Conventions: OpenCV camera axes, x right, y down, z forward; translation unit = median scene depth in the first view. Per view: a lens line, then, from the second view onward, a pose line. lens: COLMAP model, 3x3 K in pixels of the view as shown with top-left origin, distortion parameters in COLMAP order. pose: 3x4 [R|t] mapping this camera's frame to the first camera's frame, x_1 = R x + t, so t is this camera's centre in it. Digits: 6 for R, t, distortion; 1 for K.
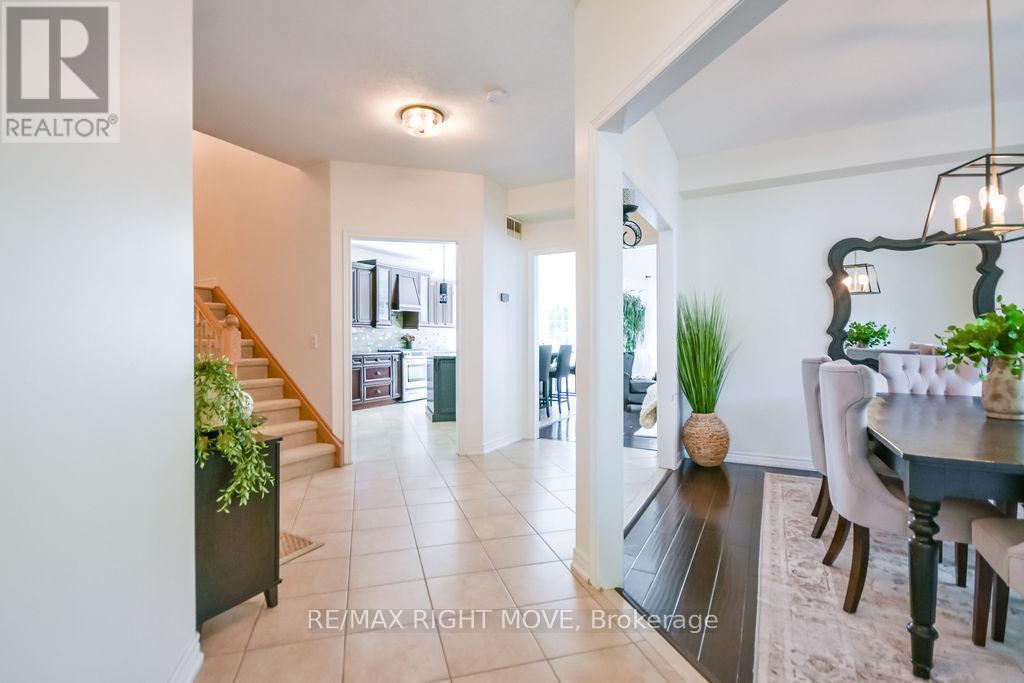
lens RADIAL K [[482.2, 0, 506.8], [0, 482.2, 339.3], [0, 0, 1]] dist [-0.004915, -0.000657]
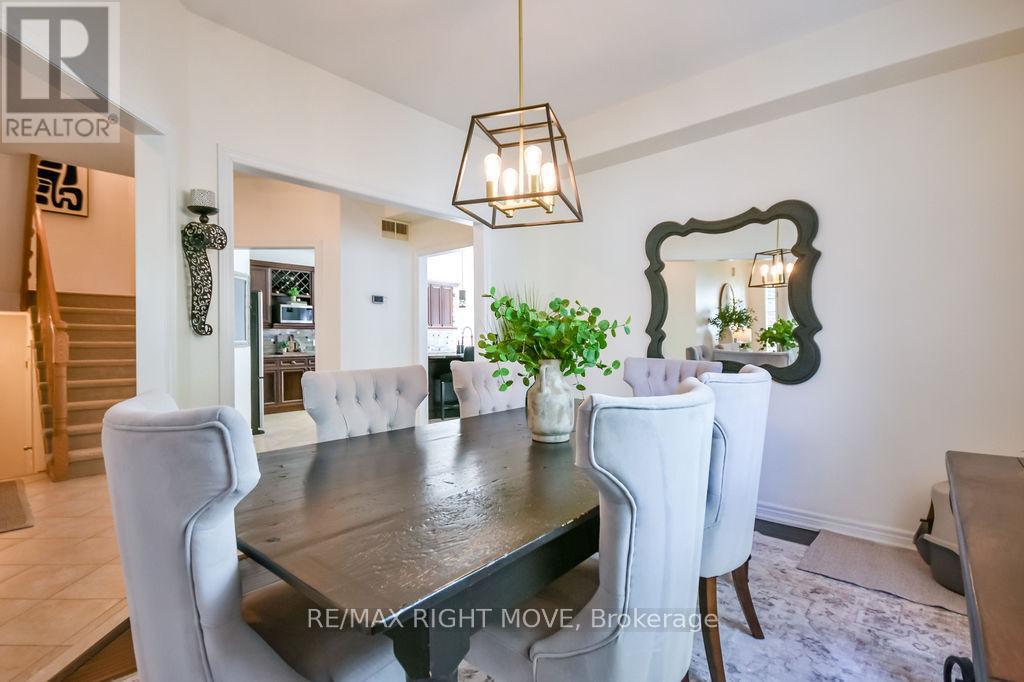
lens RADIAL K [[482.2, 0, 513.3], [0, 482.2, 339.9], [0, 0, 1]] dist [-0.004915, -0.000657]
pose [[0.975736, -0.005313, -0.218885, 0.292521], [0.006127, 0.999977, 0.003041, -0.001935], [0.218863, -0.004308, 0.975746, 0.046496]]
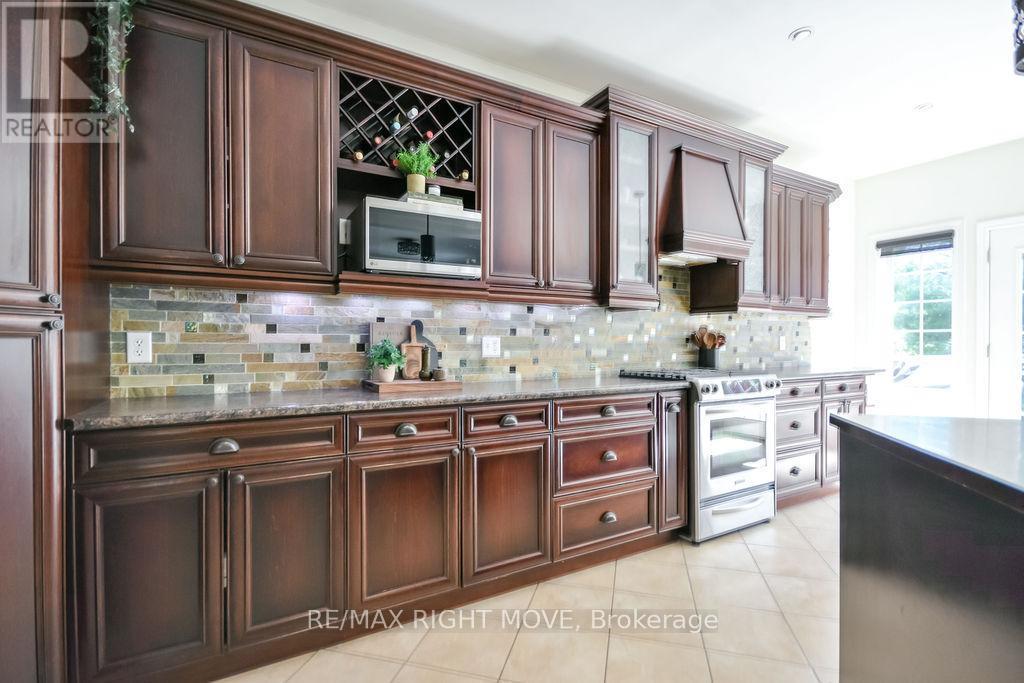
lens RADIAL K [[482.2, 0, 504.0], [0, 482.2, 348.4], [0, 0, 1]] dist [-0.004915, -0.000657]
pose [[0.846039, 0.002199, -0.533116, -0.155549], [0.002277, 0.999967, 0.007738, 0.001874], [0.533116, -0.007760, 0.846007, 0.677354]]
